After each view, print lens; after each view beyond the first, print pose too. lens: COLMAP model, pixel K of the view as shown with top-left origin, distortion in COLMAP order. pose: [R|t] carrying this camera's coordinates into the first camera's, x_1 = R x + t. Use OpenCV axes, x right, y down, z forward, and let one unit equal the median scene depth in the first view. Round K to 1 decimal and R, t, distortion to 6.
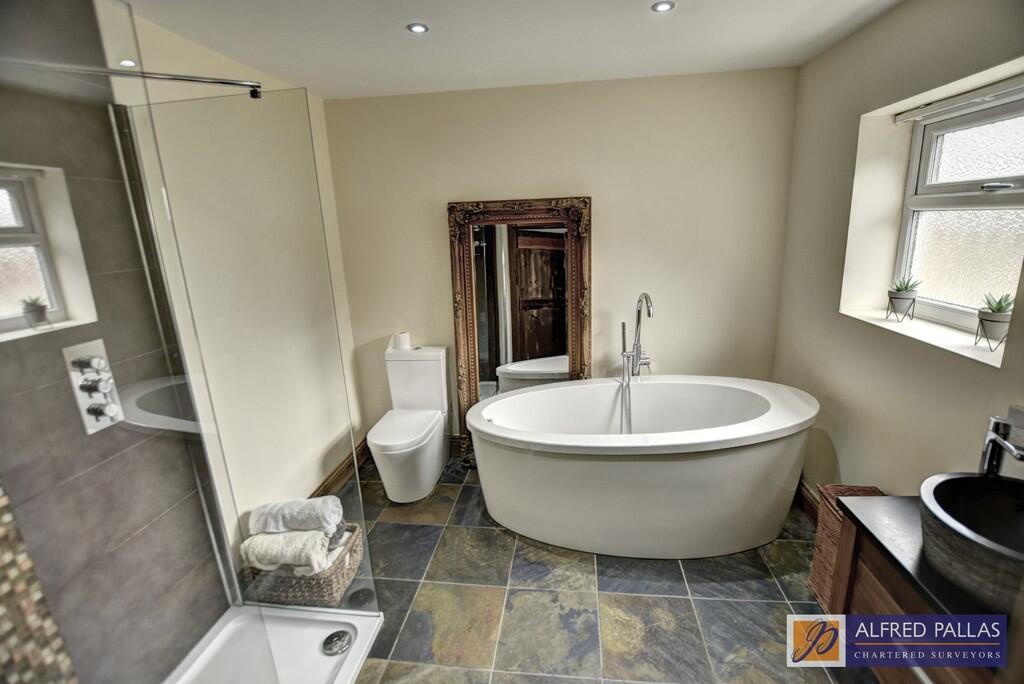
lens RADIAL K [[457.3, 0, 515.9], [0, 457.3, 337.3], [0, 0, 1]] dist [-0.017069, 0.000426]
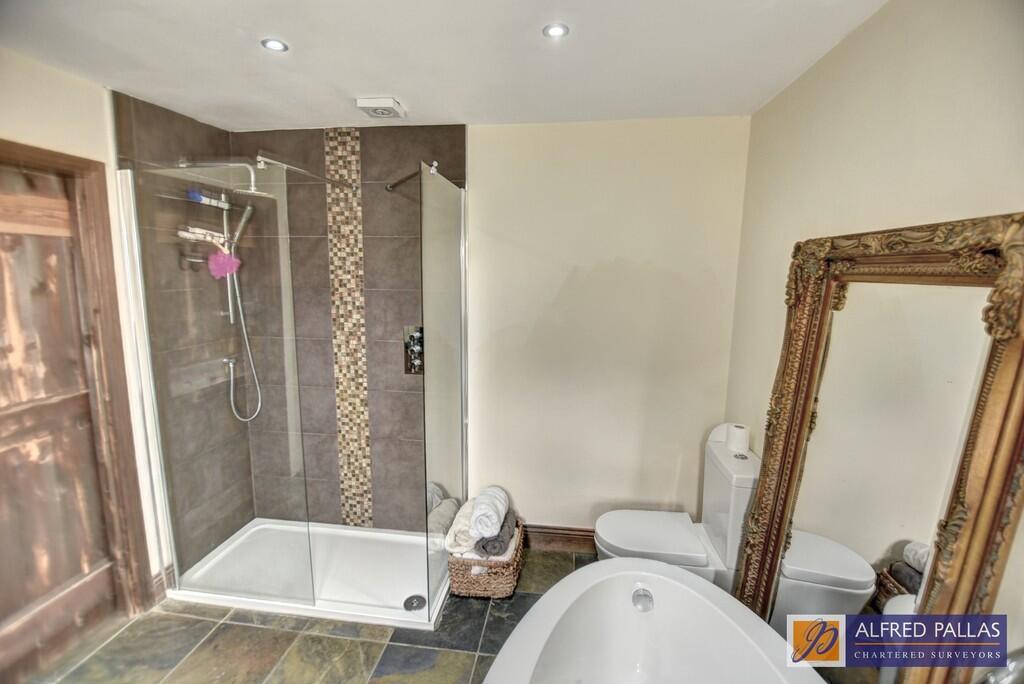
lens RADIAL K [[457.3, 0, 515.9], [0, 457.3, 337.3], [0, 0, 1]] dist [-0.017069, 0.000426]
pose [[-0.017308, 0.185803, -0.982434, 0.937342], [-0.244766, 0.951897, 0.184340, -0.419603], [0.969428, 0.243657, 0.029003, 1.482195]]
